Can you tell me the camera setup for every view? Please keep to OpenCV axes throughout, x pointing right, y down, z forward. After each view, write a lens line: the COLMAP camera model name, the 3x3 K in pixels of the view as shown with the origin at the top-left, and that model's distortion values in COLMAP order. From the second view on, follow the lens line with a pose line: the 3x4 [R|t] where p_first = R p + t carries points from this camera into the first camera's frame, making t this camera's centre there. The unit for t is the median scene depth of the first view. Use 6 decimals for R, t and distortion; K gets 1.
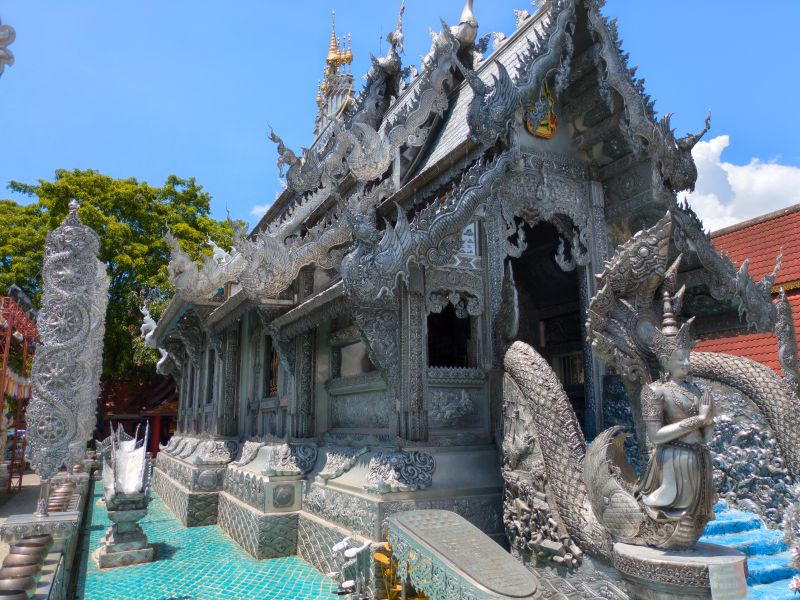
lens RADIAL K [[606.6, 0, 400.0], [0, 606.6, 300.0], [0, 0, 1]] dist [0.002054, 0.001840]
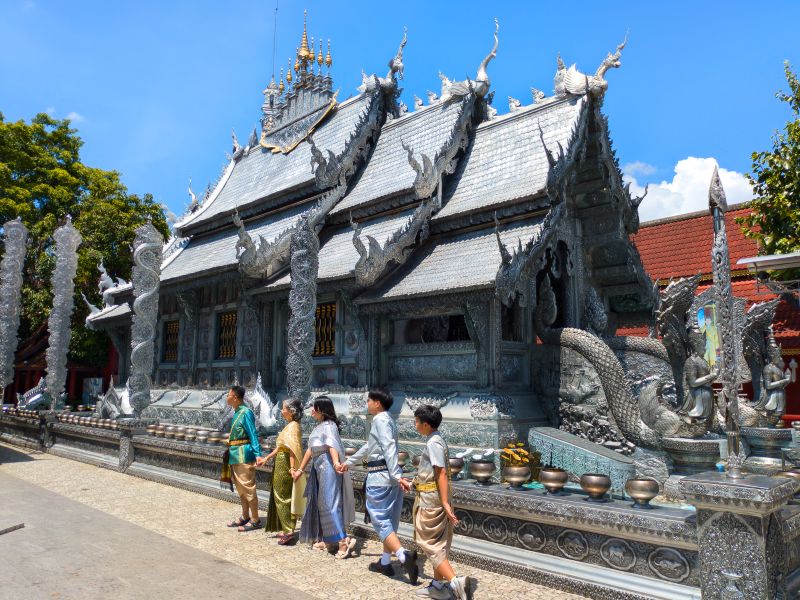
lens RADIAL K [[606.6, 0, 400.0], [0, 606.6, 300.0], [0, 0, 1]] dist [0.002054, 0.001840]
pose [[0.943151, 0.058715, 0.327137, -0.657597], [-0.078433, 0.995792, 0.047399, -0.040239], [-0.322977, -0.070363, 0.943788, -0.321901]]
